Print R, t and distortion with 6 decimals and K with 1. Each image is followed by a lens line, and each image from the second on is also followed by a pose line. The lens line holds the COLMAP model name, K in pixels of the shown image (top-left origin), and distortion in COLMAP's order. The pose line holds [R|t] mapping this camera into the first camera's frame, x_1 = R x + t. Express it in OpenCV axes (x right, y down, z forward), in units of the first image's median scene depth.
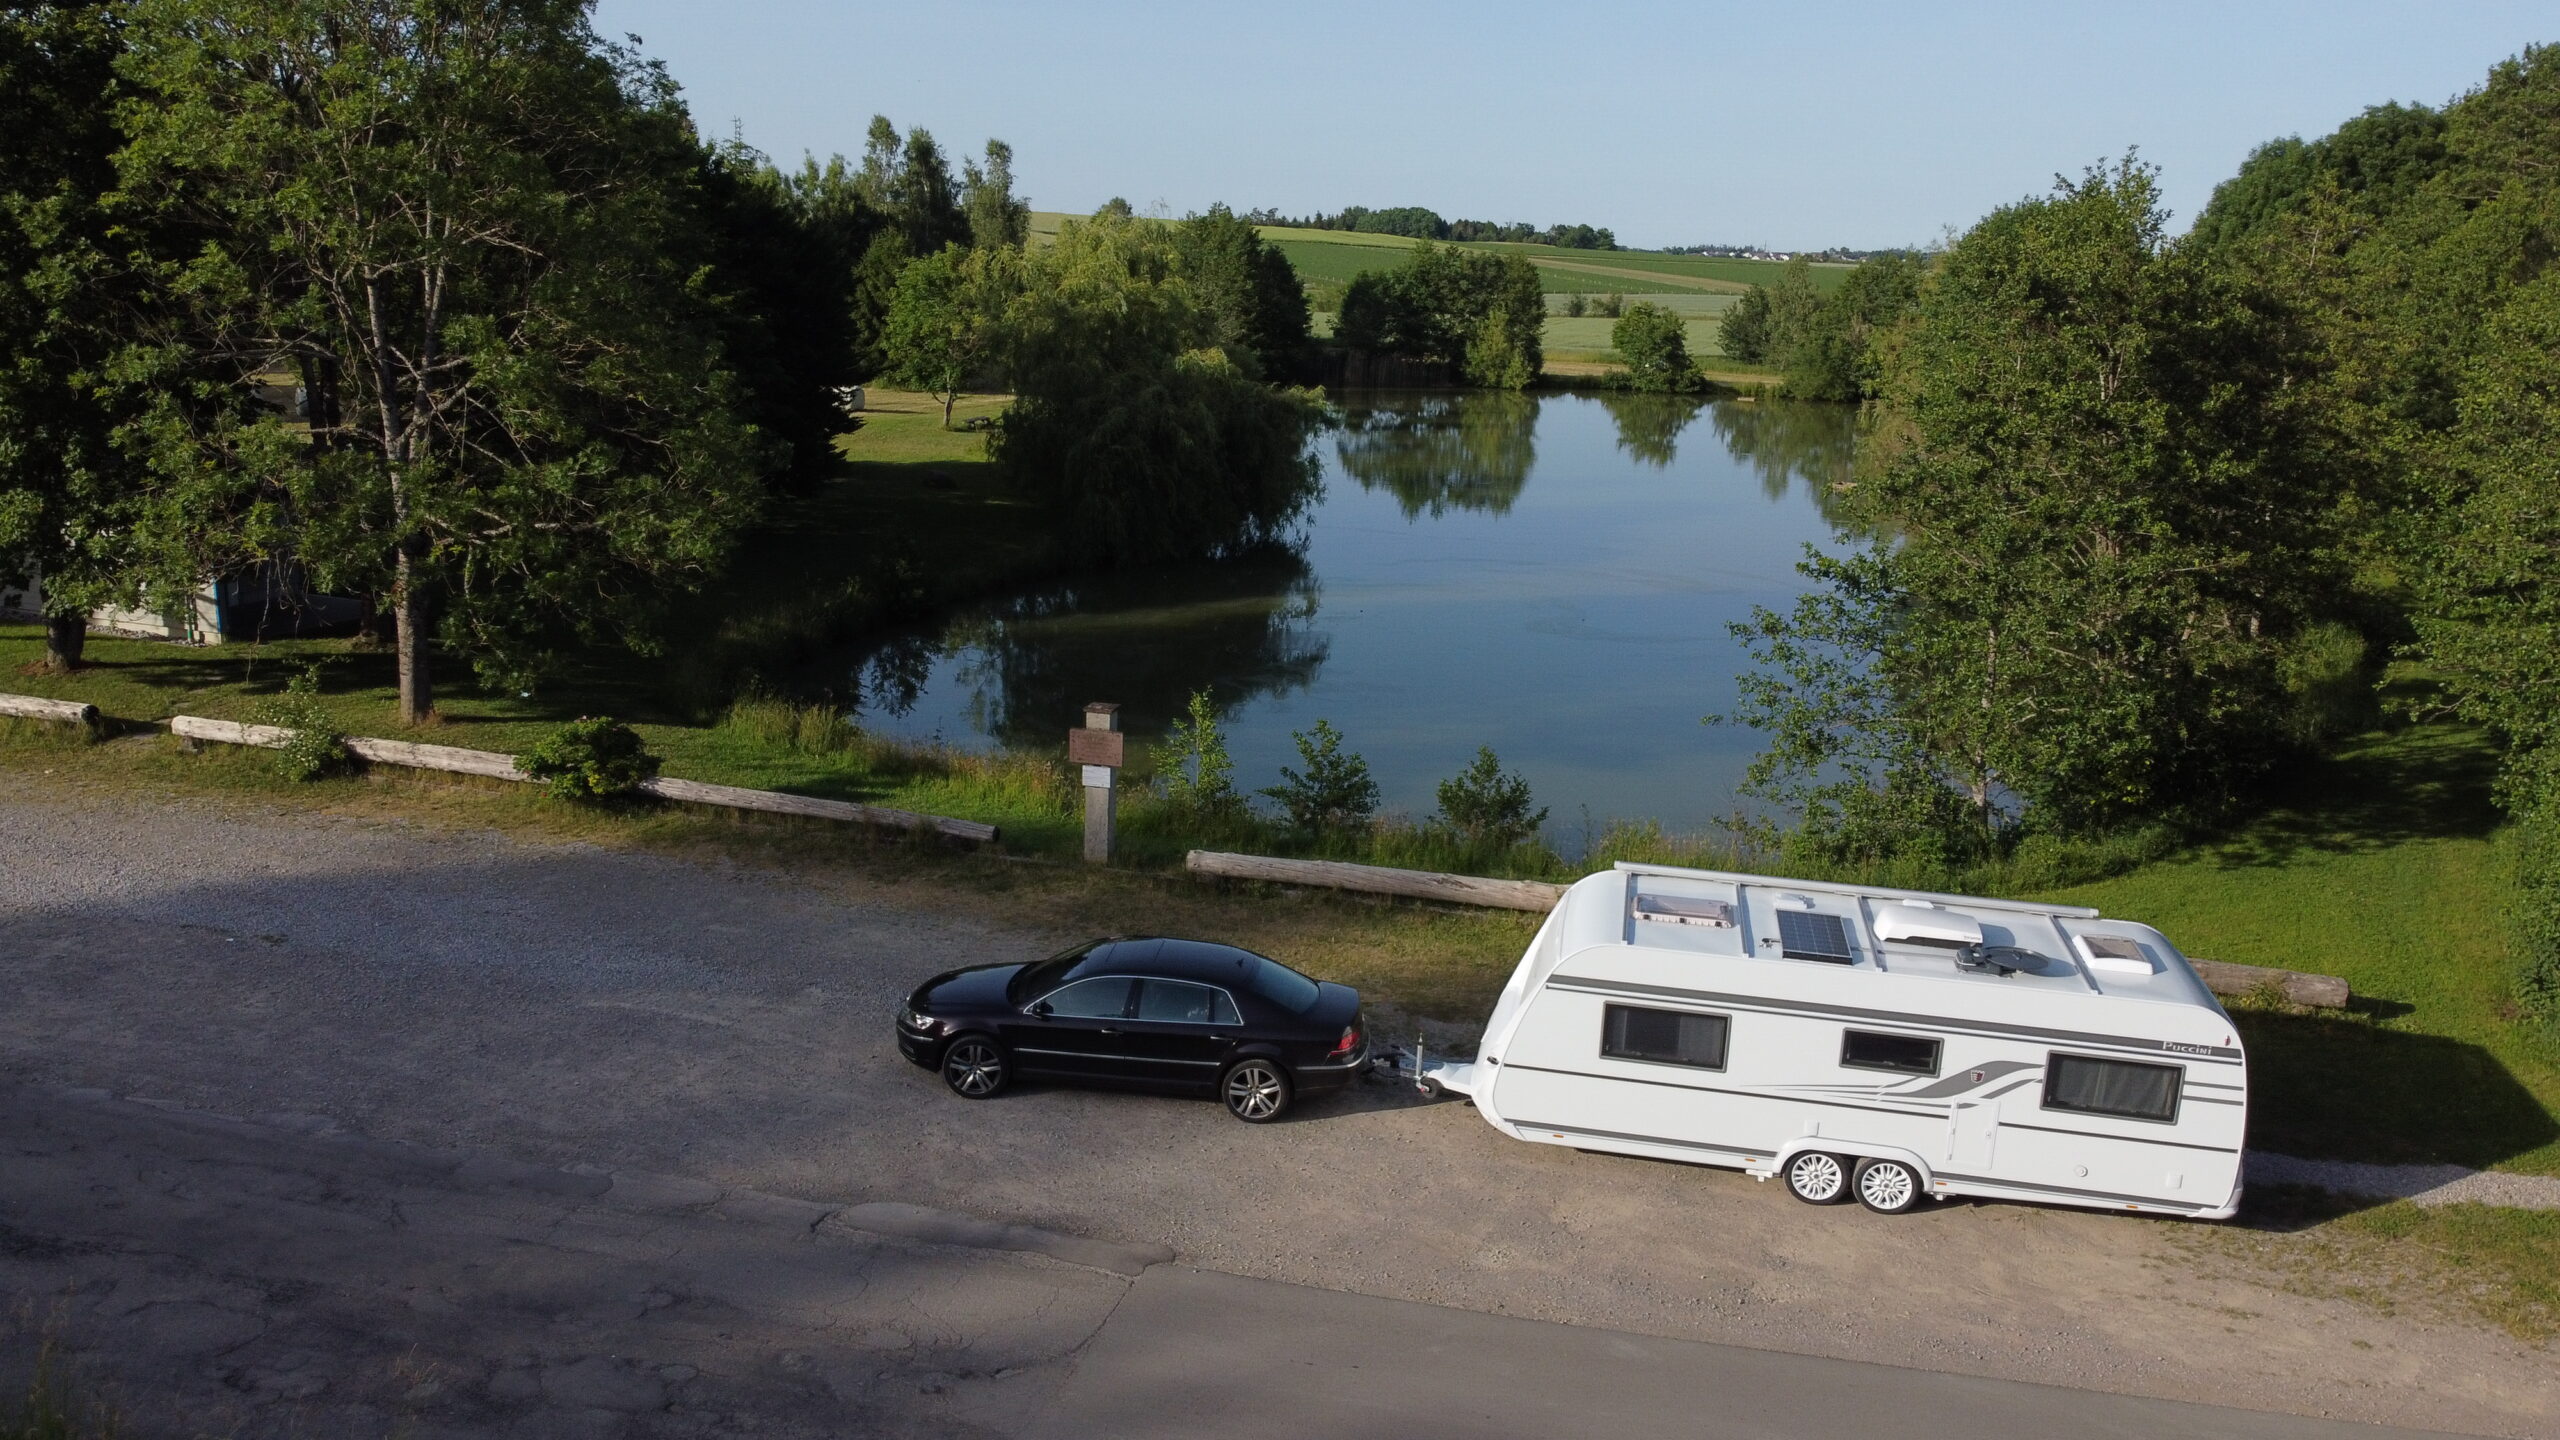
lens RADIAL K [[1944.0, 0, 1277.9], [0, 1944.0, 725.0], [0, 0, 1]] dist [-0.002945, -0.001706]
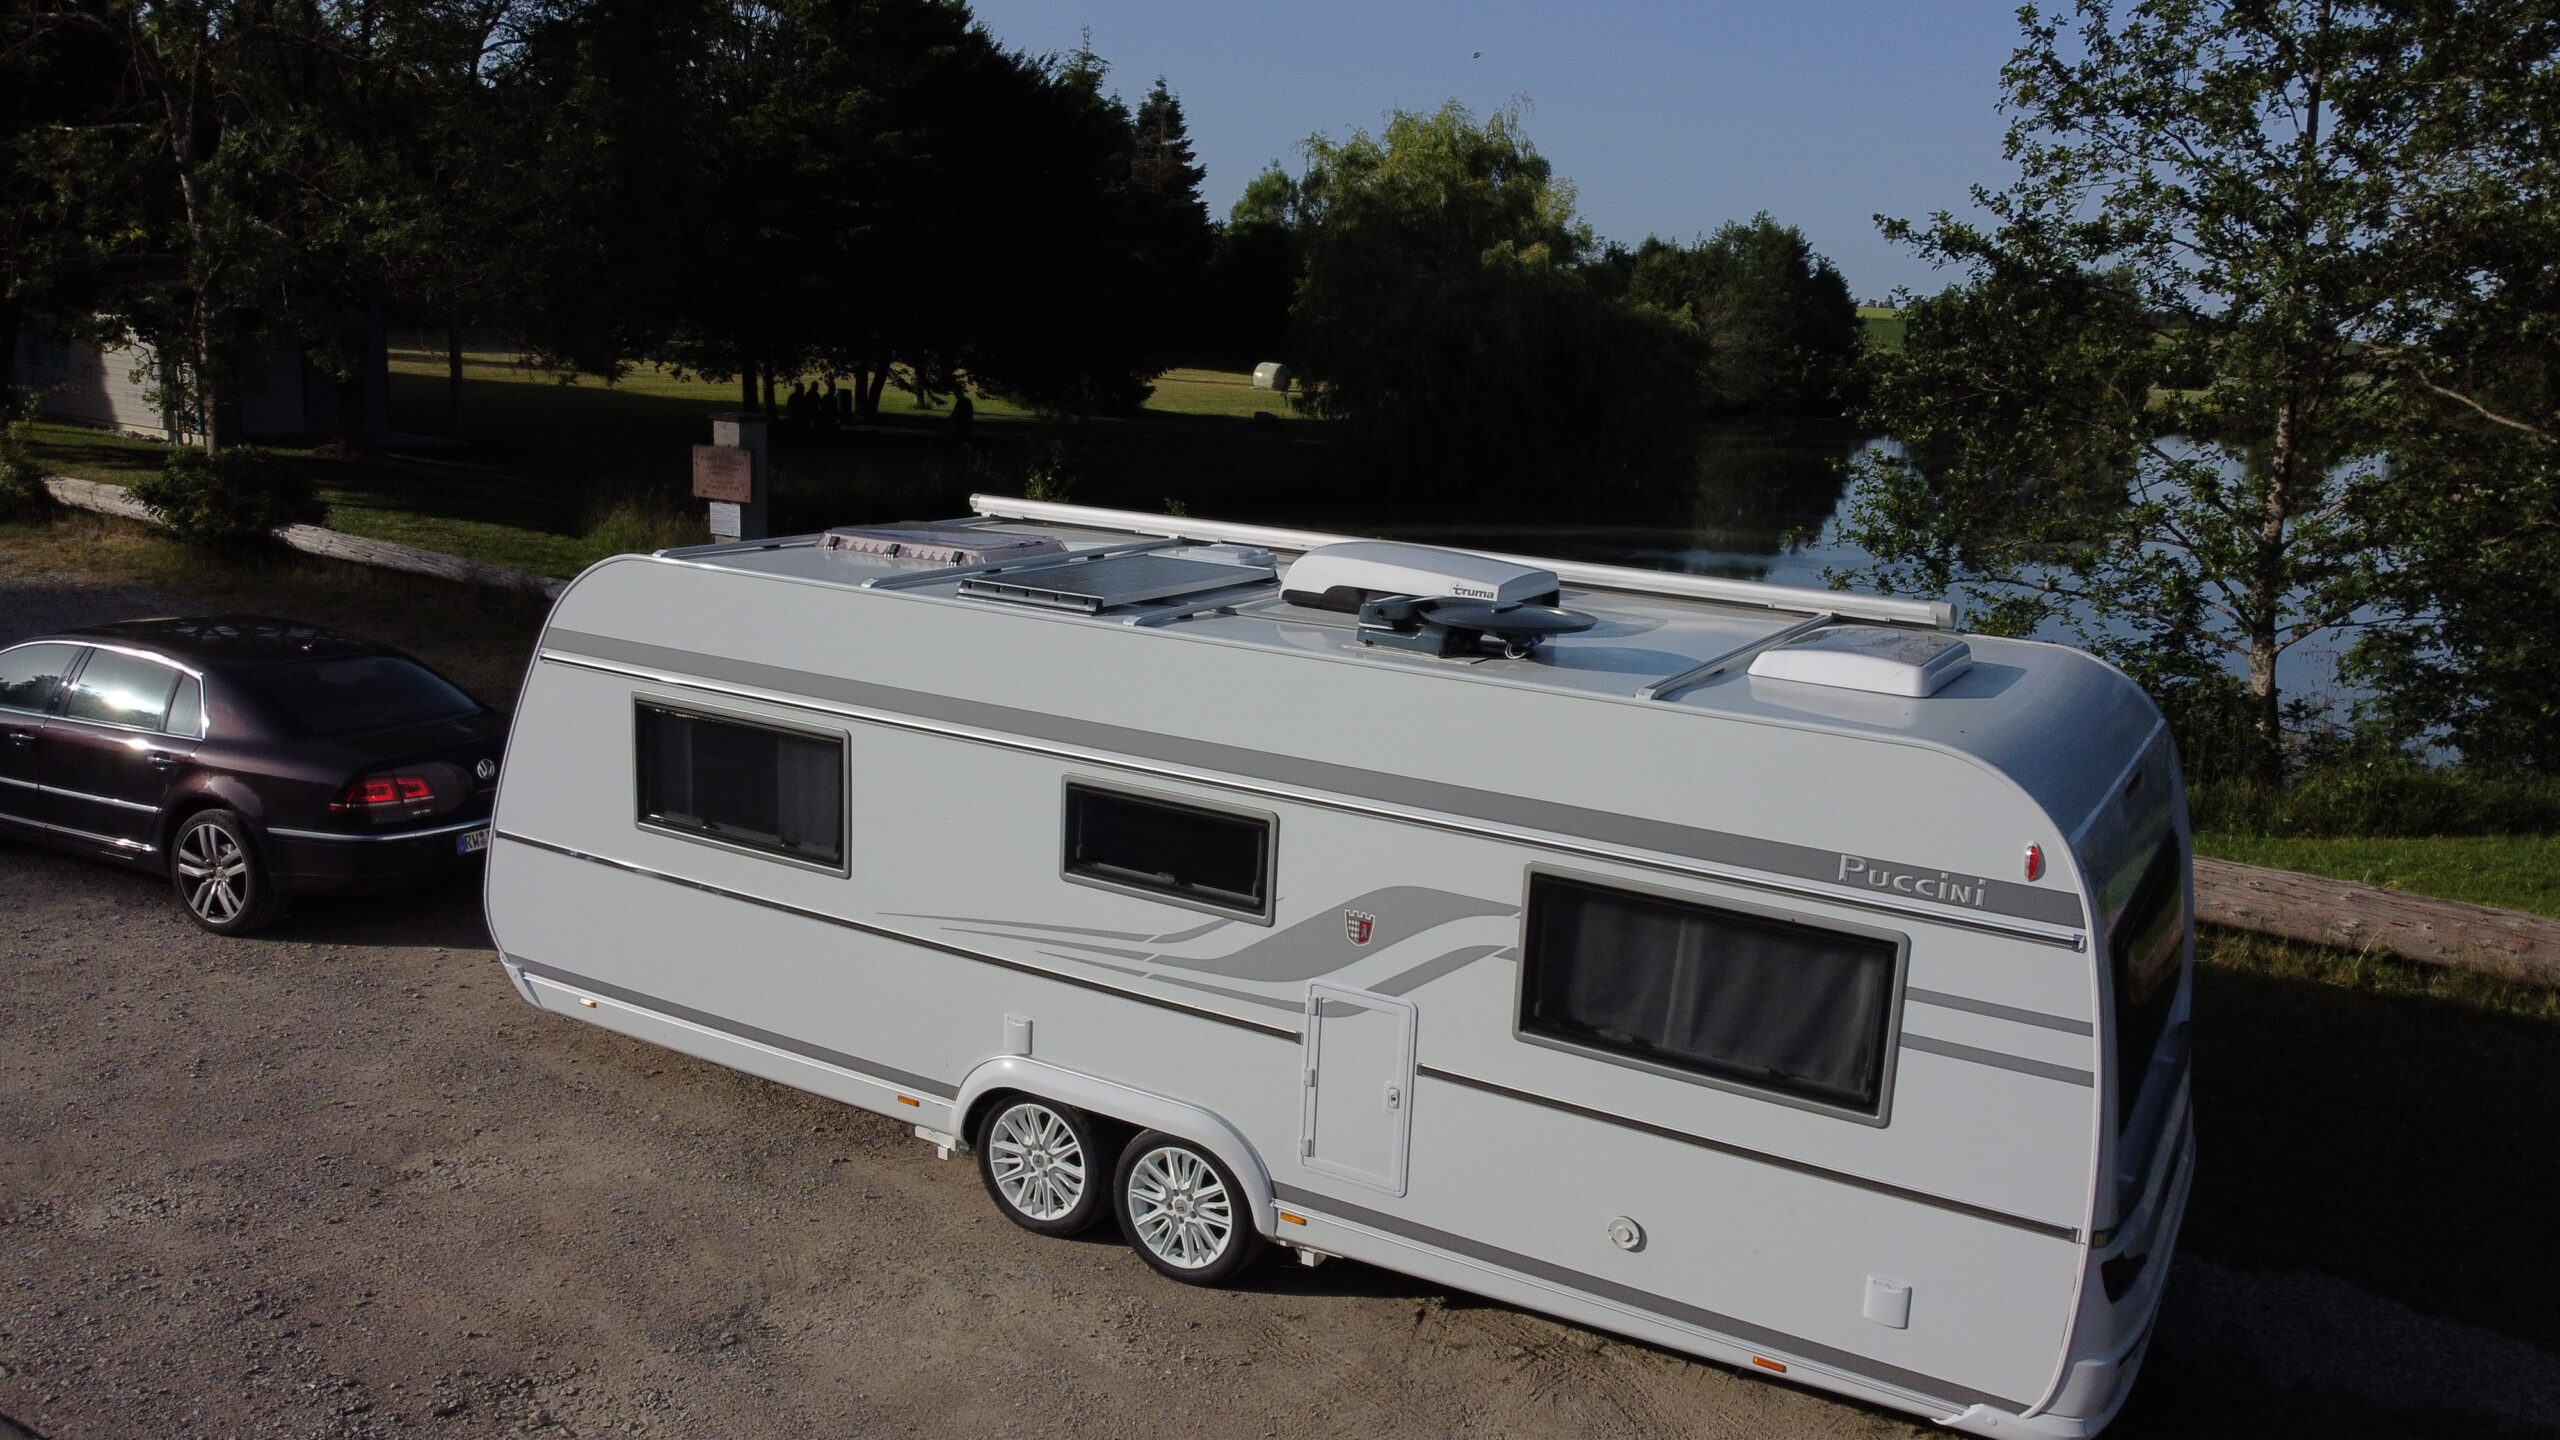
lens RADIAL K [[1944.0, 0, 1277.9], [0, 1944.0, 725.0], [0, 0, 1]] dist [-0.002945, -0.001706]
pose [[0.945653, 0.069148, -0.317740, 0.417286], [-0.084619, 0.995794, -0.035134, 0.143105], [0.313974, 0.060112, 0.947527, 0.591061]]
